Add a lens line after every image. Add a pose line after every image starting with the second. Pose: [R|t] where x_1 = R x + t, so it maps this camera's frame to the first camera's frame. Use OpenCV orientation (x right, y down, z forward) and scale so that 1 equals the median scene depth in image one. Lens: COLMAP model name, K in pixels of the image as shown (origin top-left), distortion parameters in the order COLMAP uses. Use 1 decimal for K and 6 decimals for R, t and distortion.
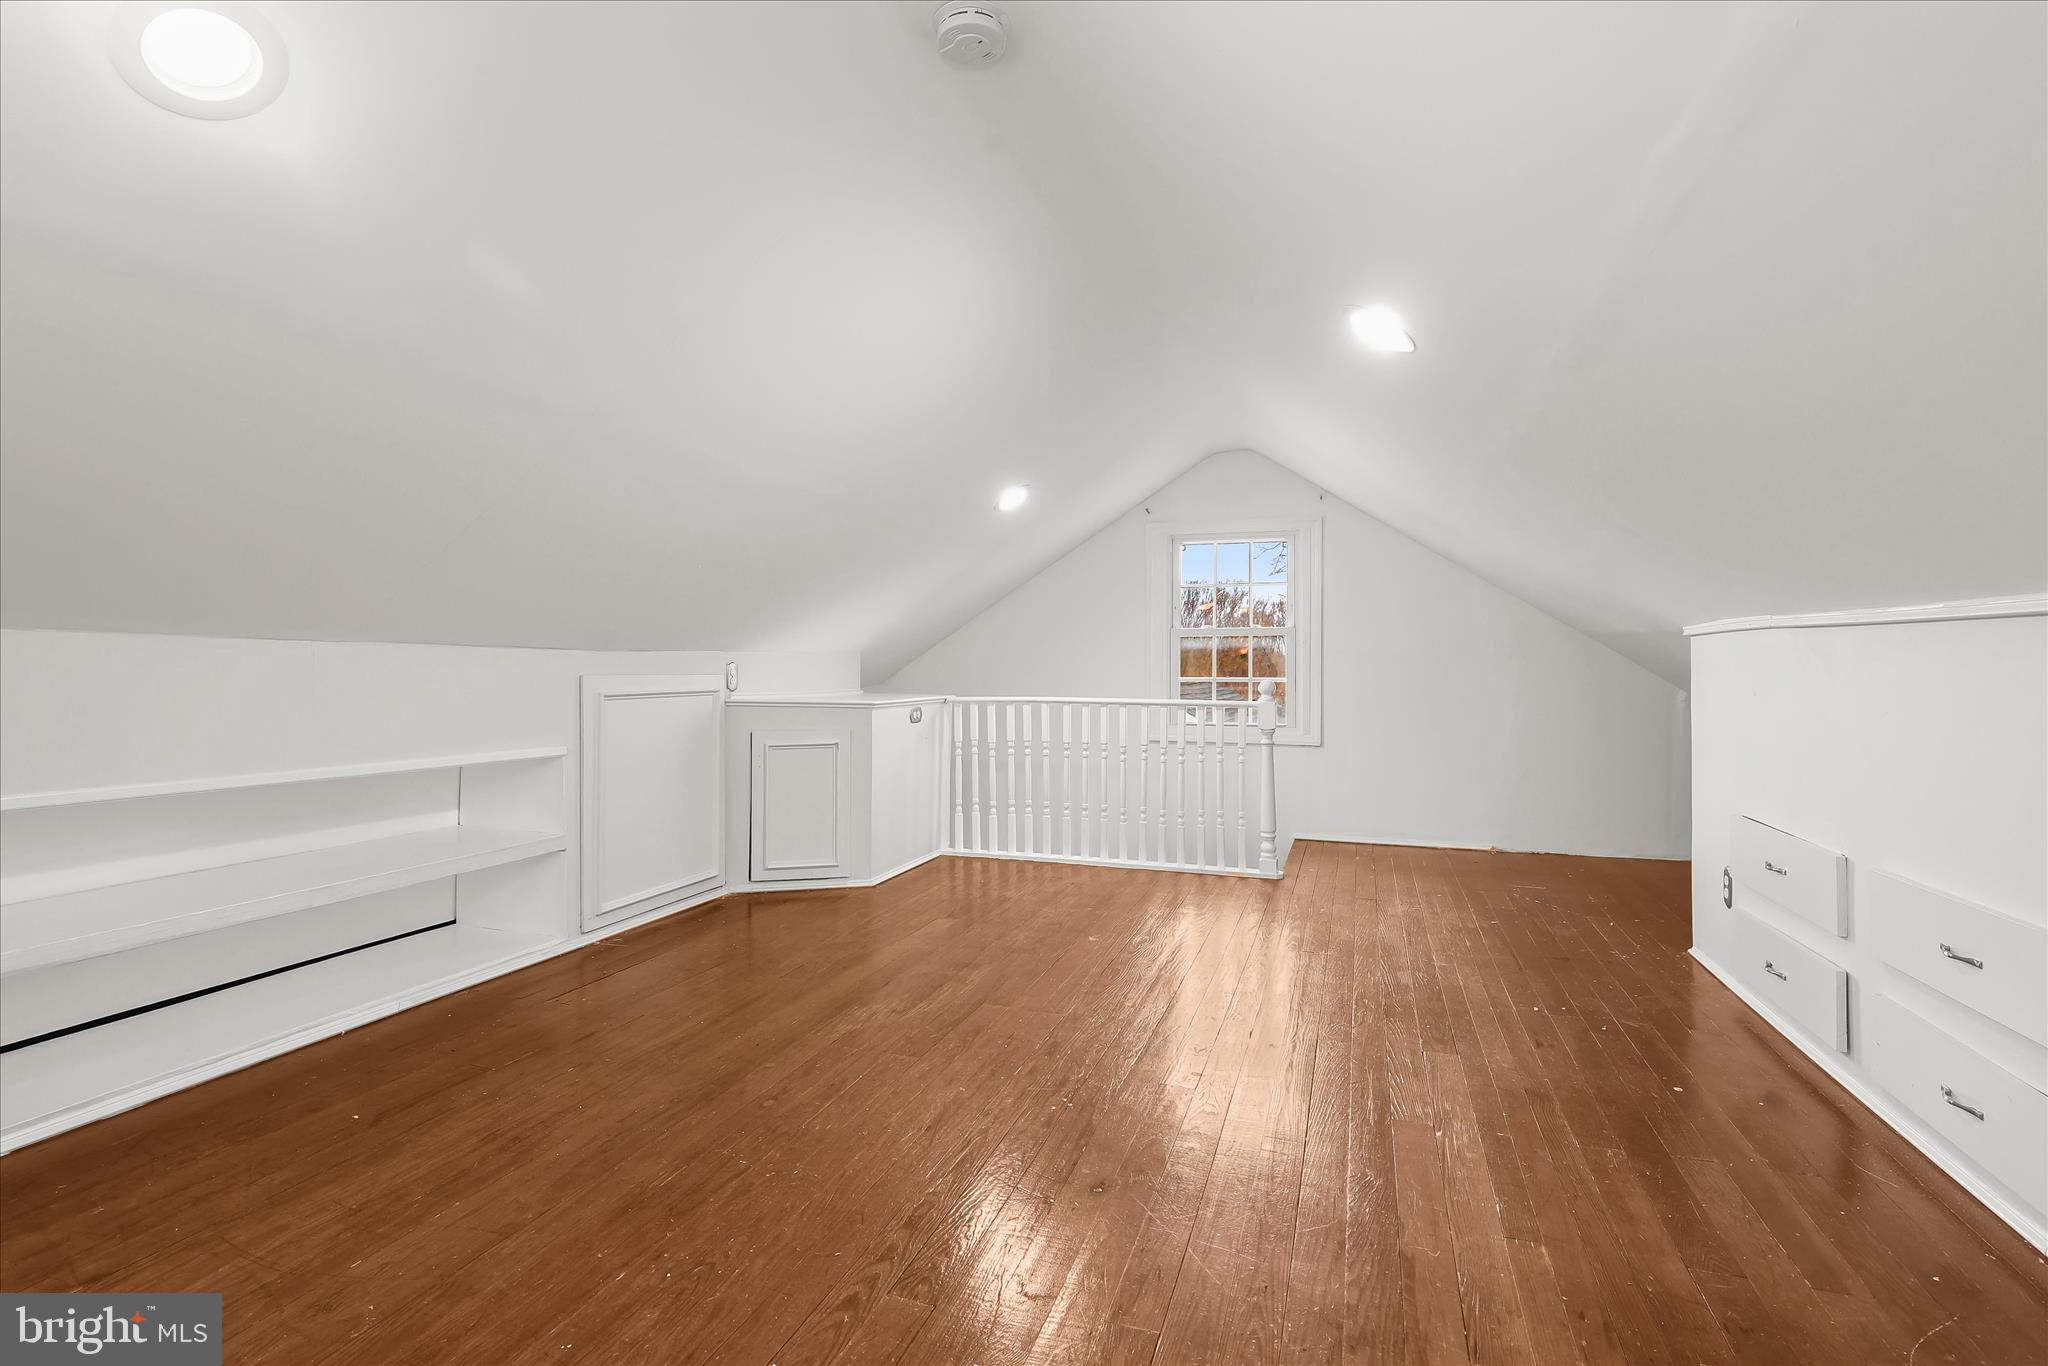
lens RADIAL K [[974.4, 0, 1031.0], [0, 974.4, 667.1], [0, 0, 1]] dist [-0.004379, 0.003983]
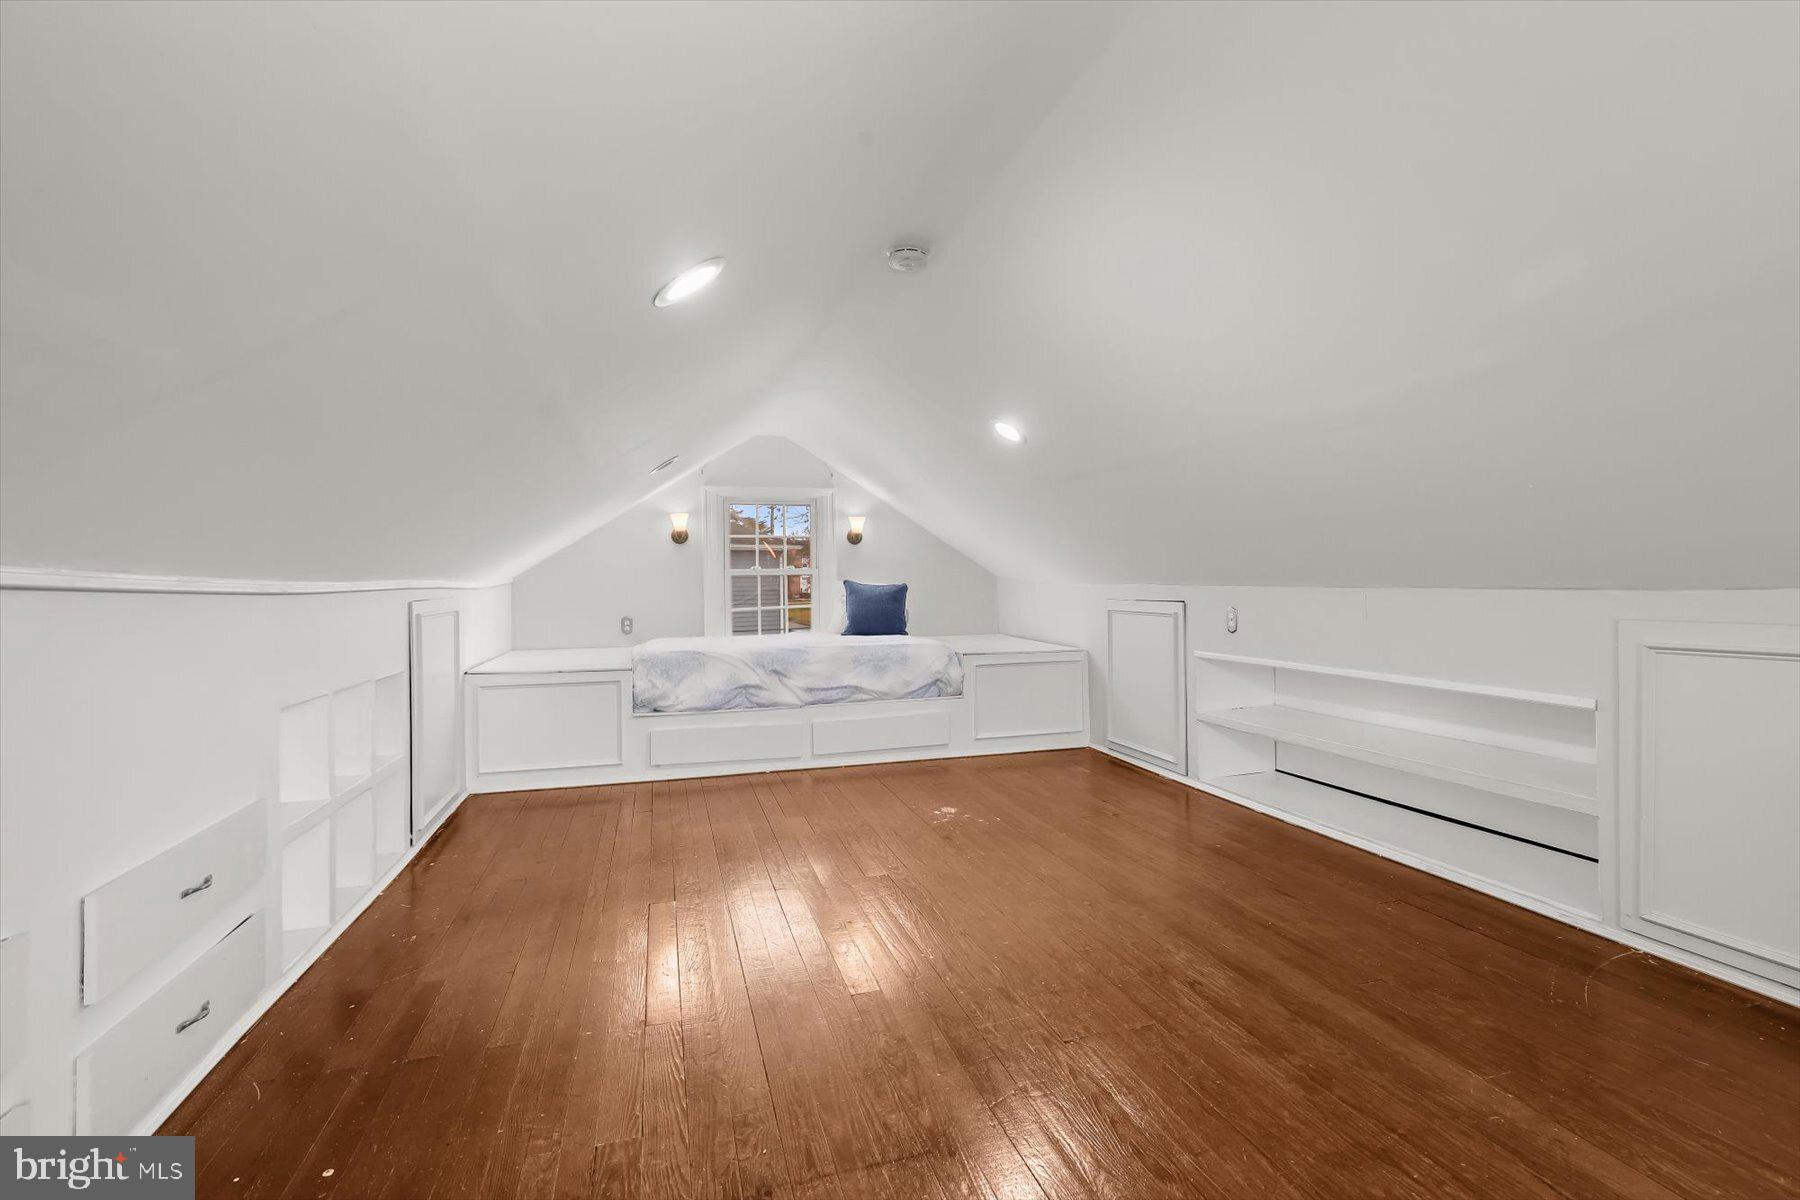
lens RADIAL K [[856.4, 0, 906.2], [0, 856.4, 586.1], [0, 0, 1]] dist [-0.004379, 0.003983]
pose [[-0.815313, 0.005945, -0.578990, 0.557746], [0.008062, 0.999967, -0.001085, -0.028710], [0.578965, -0.005553, -0.815334, 1.503242]]
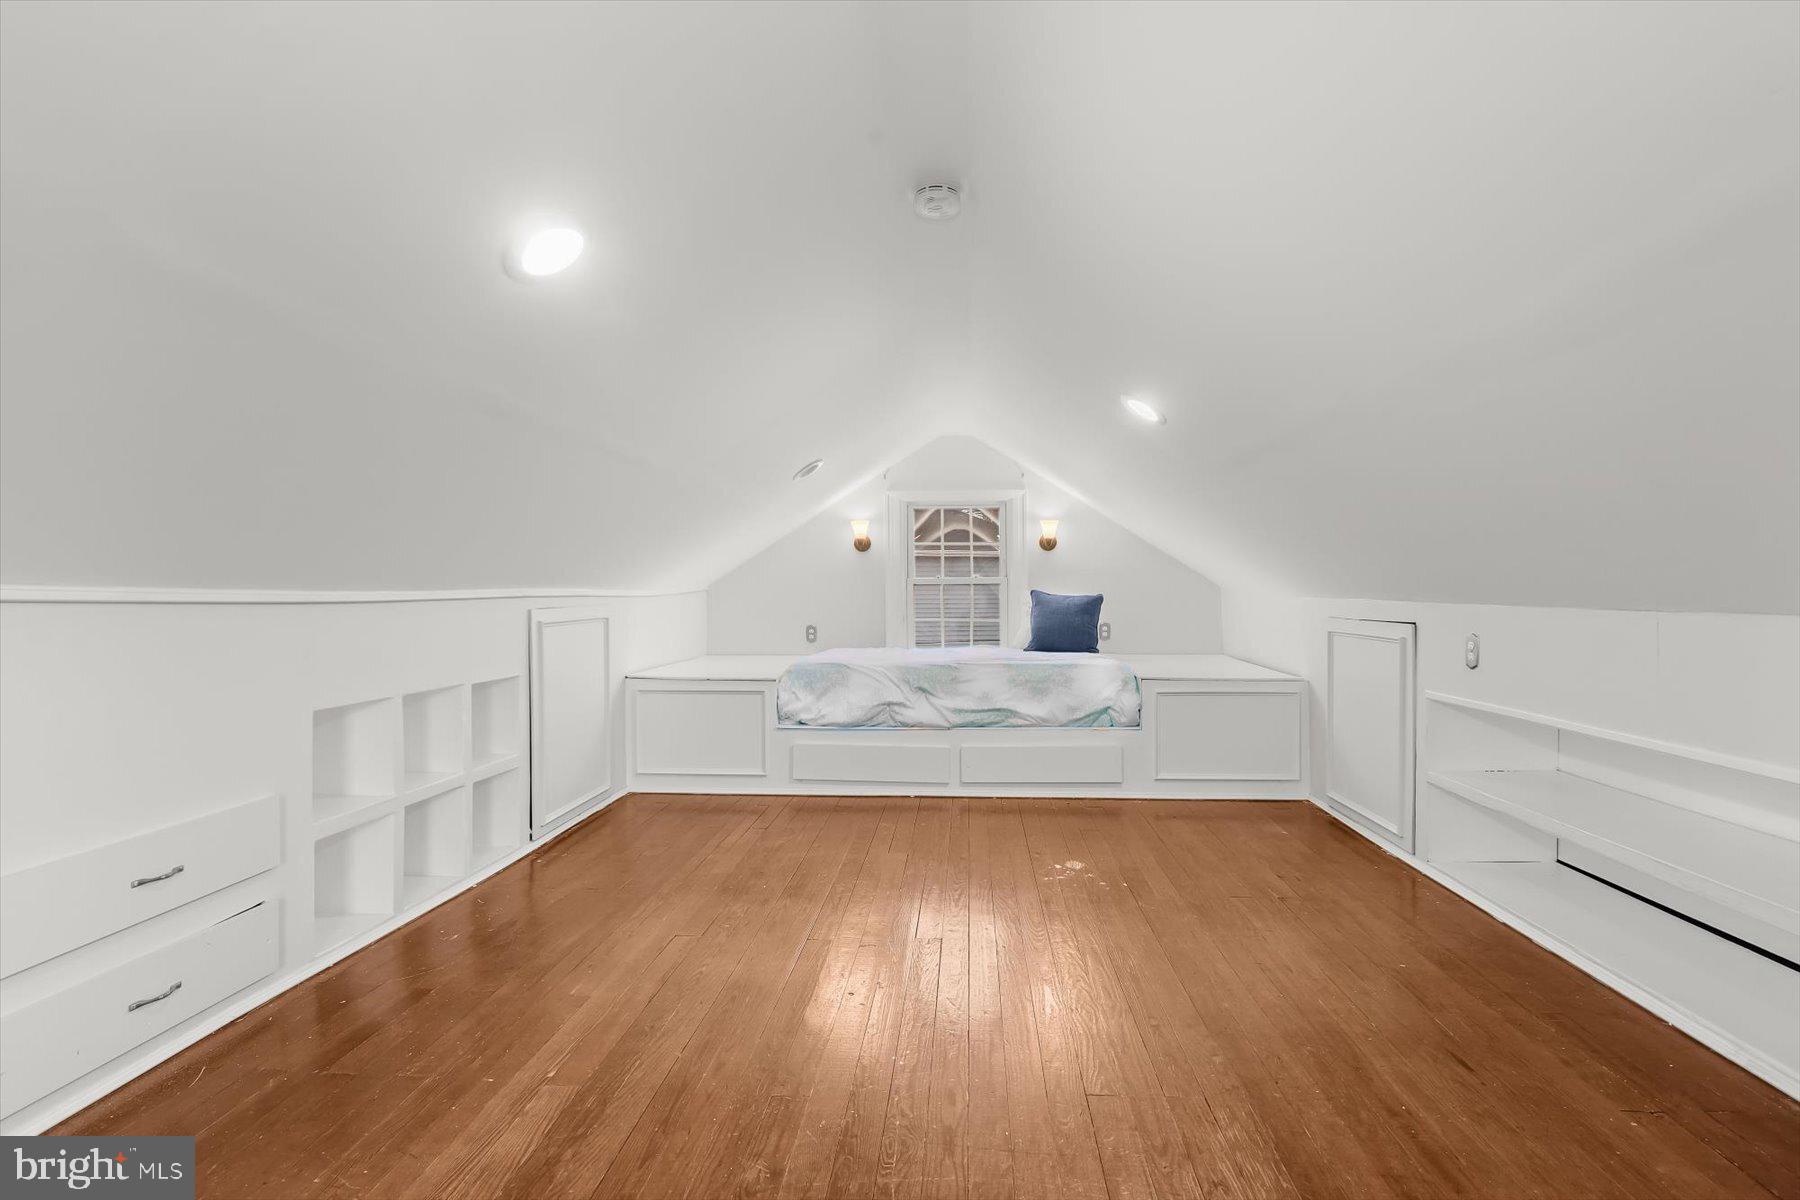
lens RADIAL K [[860.1, 0, 902.9], [0, 860.1, 606.6], [0, 0, 1]] dist [-0.003255, -0.000153]
pose [[-0.967816, 0.001550, -0.251655, 0.202678], [-0.001801, 0.999913, 0.013083, -0.034942], [0.251653, 0.013115, -0.967729, 1.482530]]
